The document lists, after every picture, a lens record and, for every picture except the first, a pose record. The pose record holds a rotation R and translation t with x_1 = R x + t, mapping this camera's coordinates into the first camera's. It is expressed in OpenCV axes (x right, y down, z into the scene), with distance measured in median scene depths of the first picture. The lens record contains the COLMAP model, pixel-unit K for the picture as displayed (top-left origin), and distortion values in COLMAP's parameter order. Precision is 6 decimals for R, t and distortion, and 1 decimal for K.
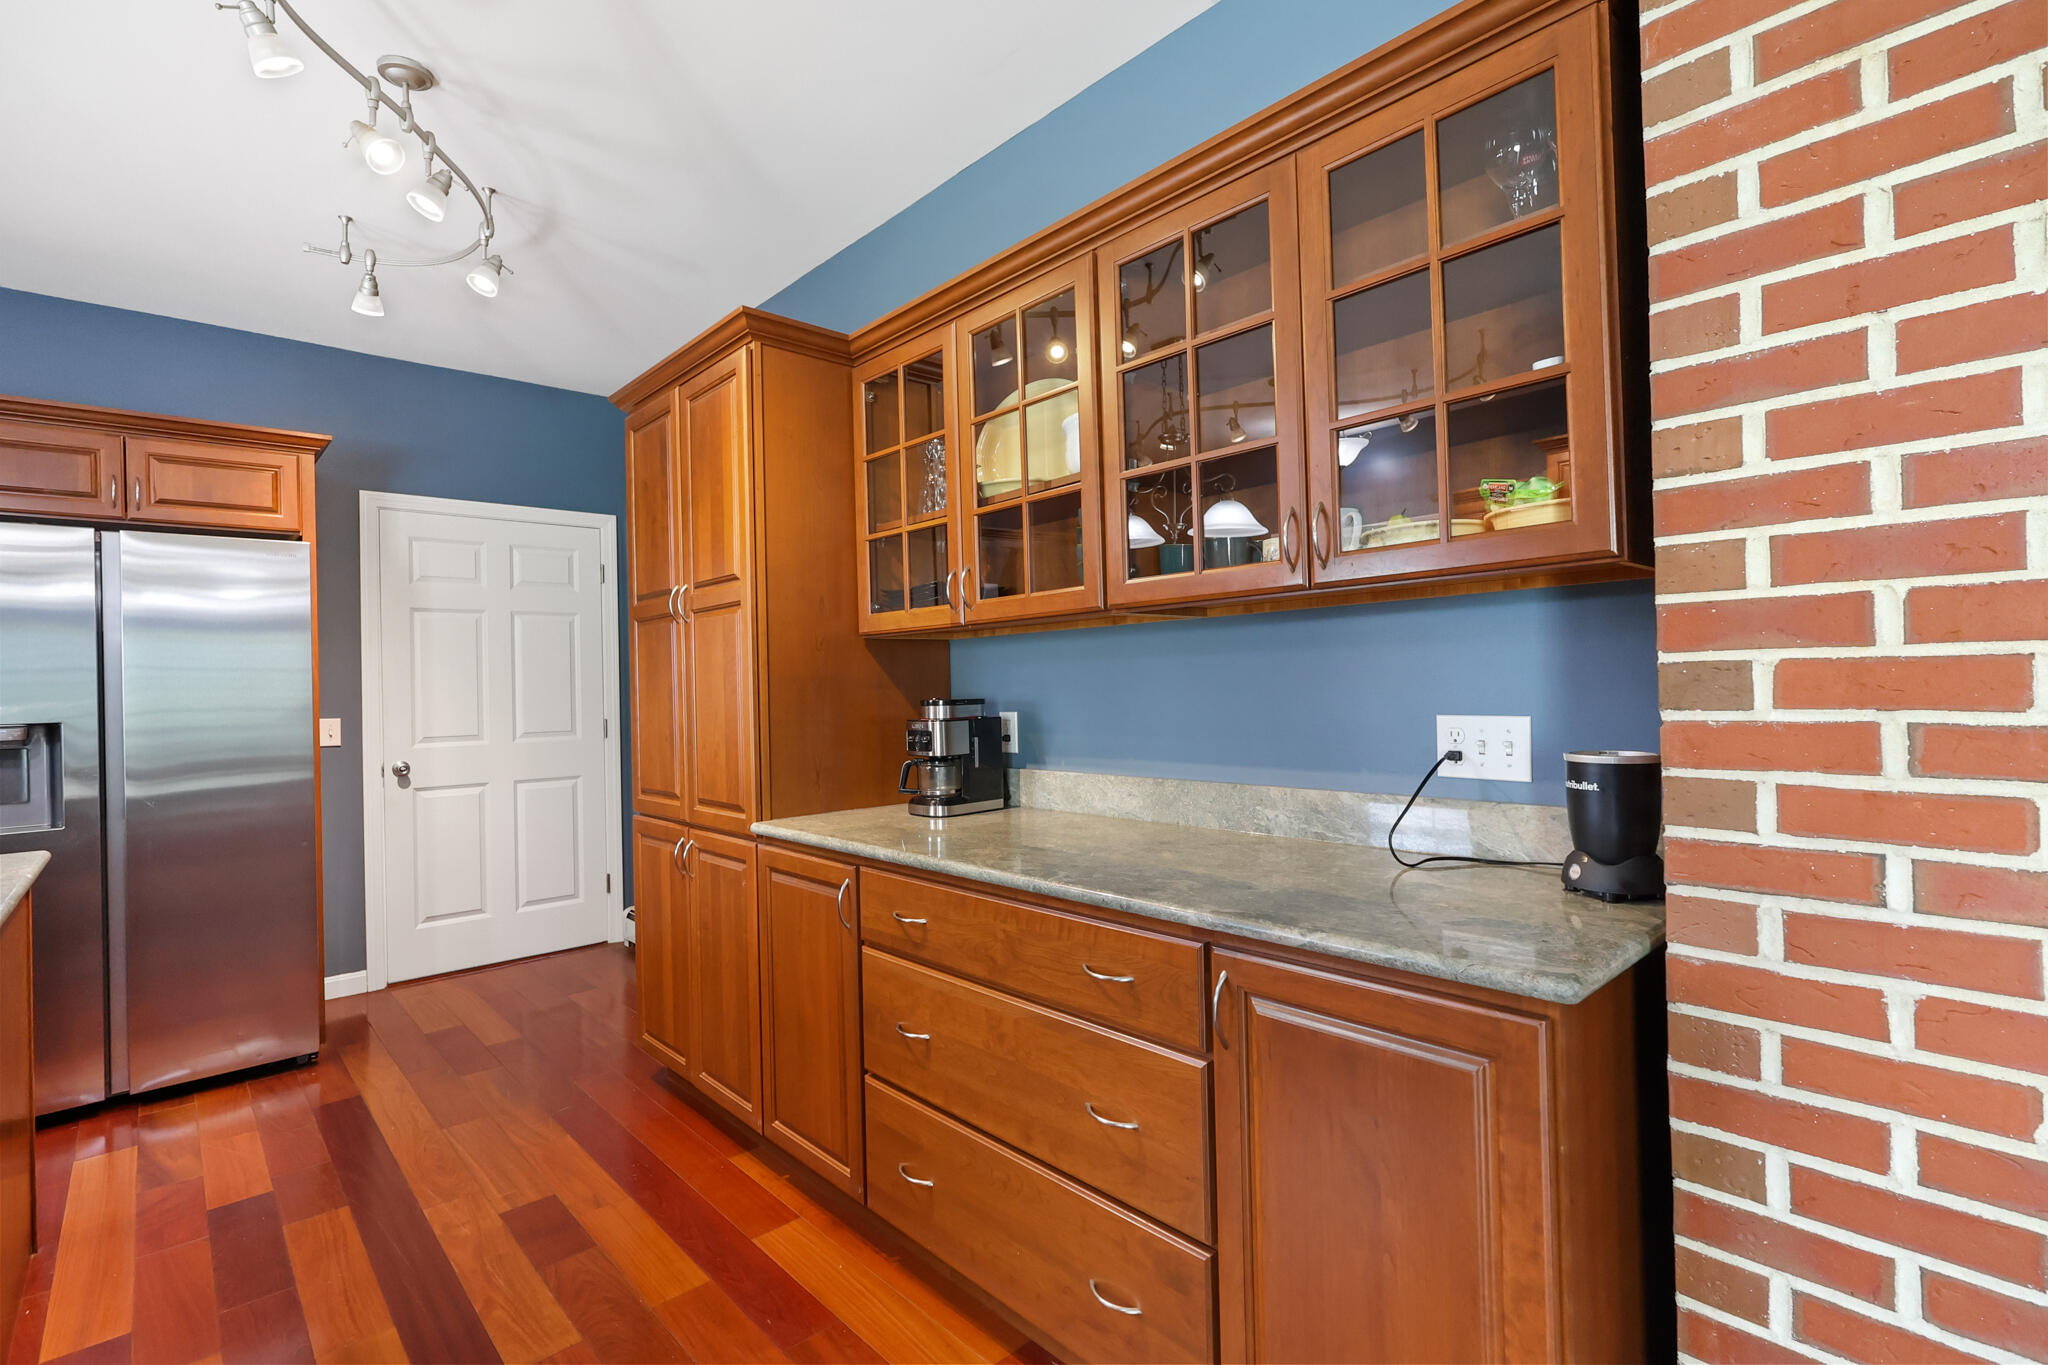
lens RADIAL K [[929.7, 0, 1021.9], [0, 929.7, 678.2], [0, 0, 1]] dist [-0.000035, 0.000312]
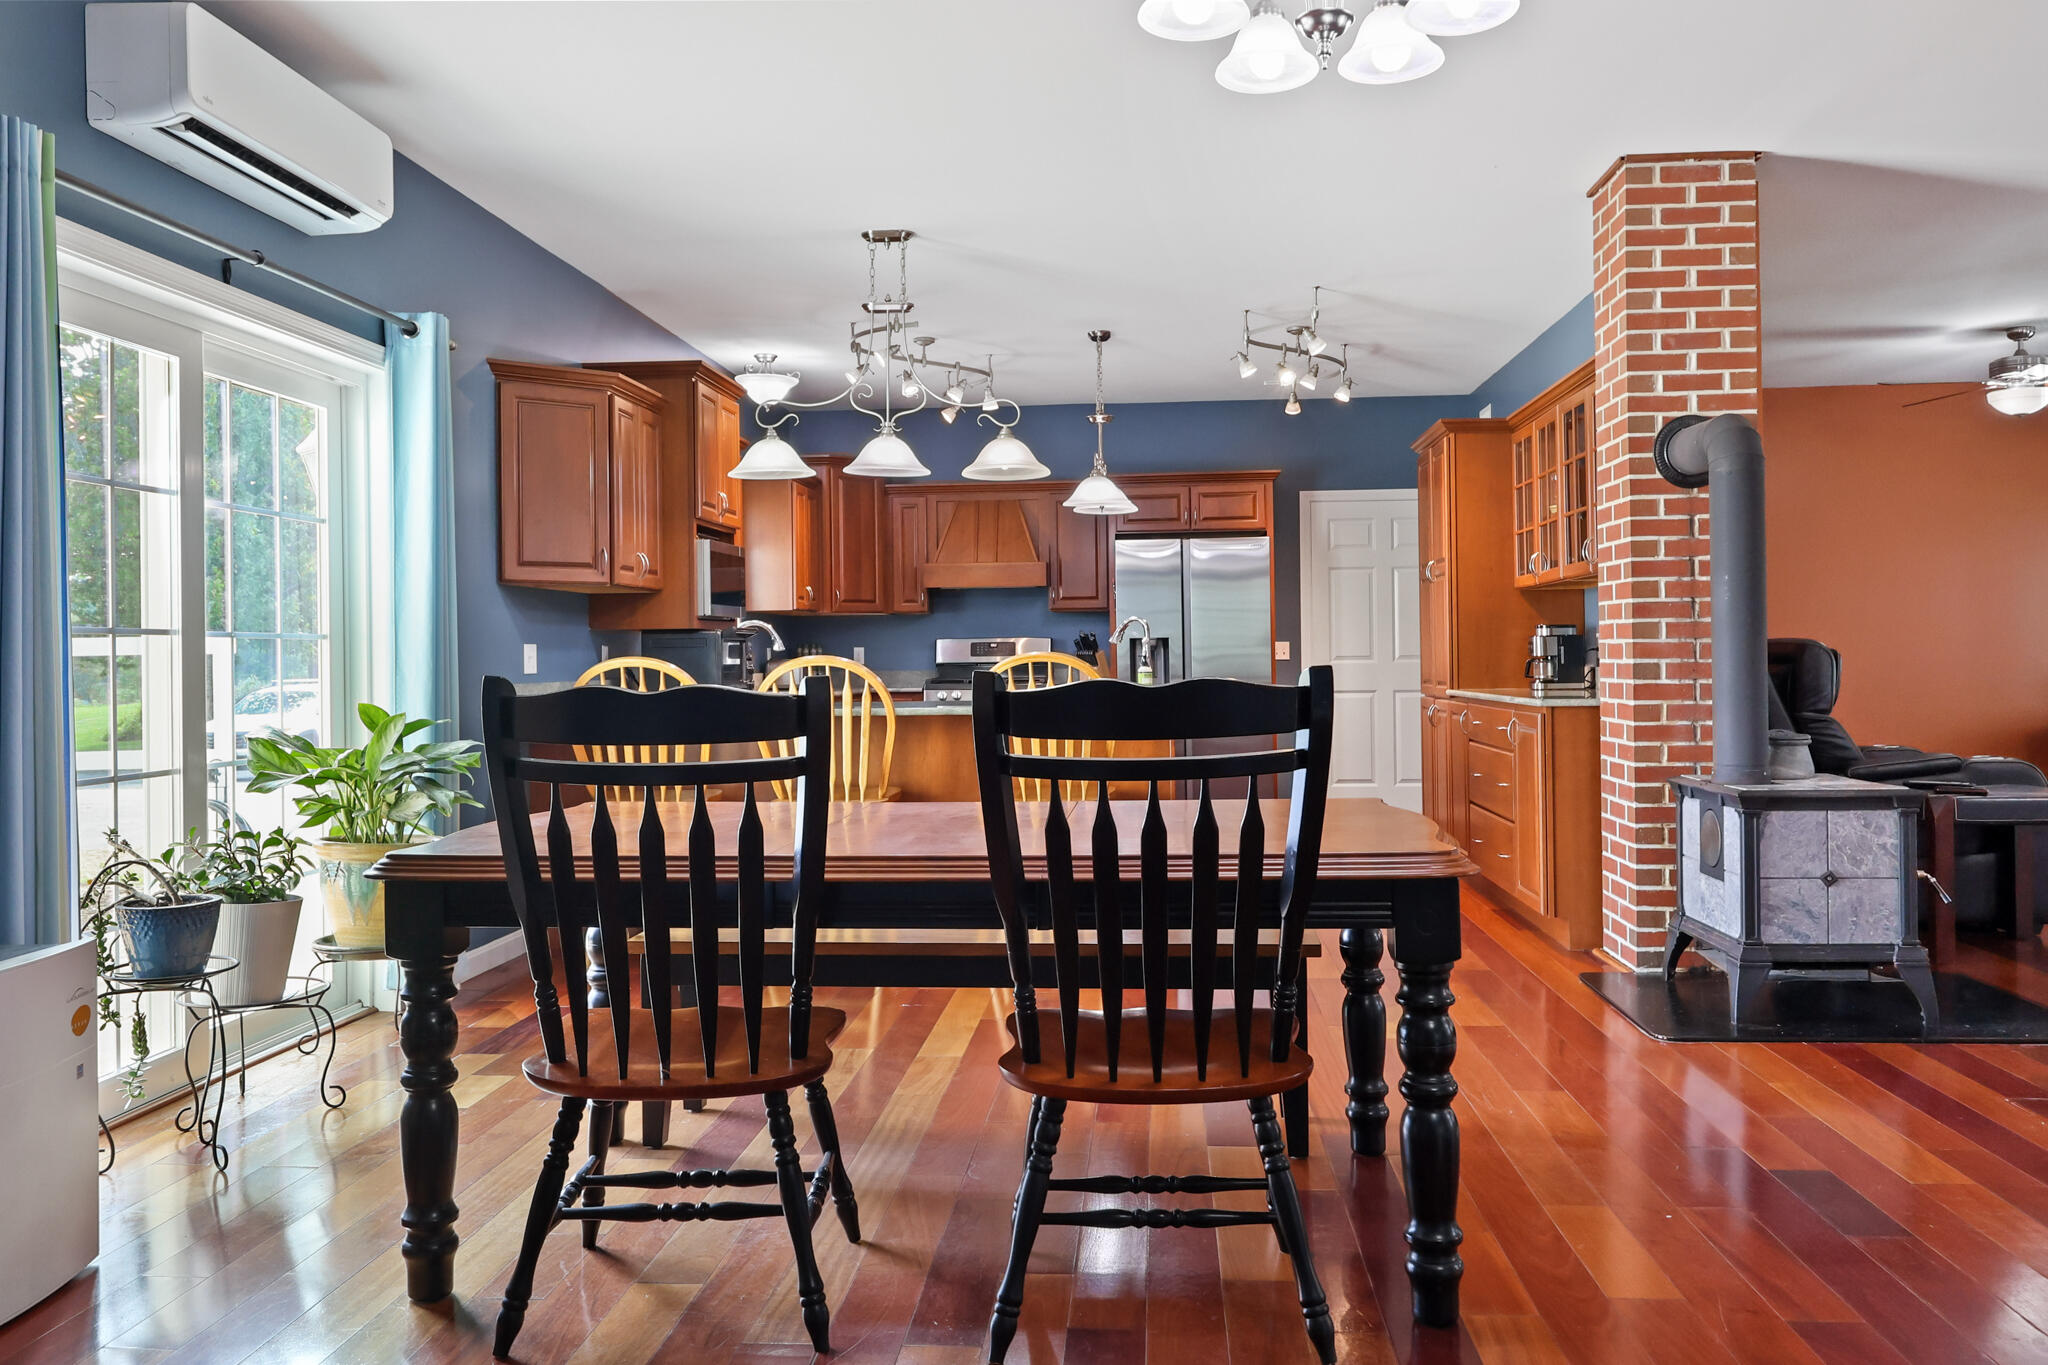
lens RADIAL K [[1603.1, 0, 1025.9], [0, 1603.1, 673.7], [0, 0, 1]] dist [0.000534, 0.000073]
pose [[0.672243, 0.020470, -0.740047, 1.200485], [0.002320, 0.999555, 0.029756, 0.018959], [0.740327, -0.021720, 0.671896, -1.412518]]
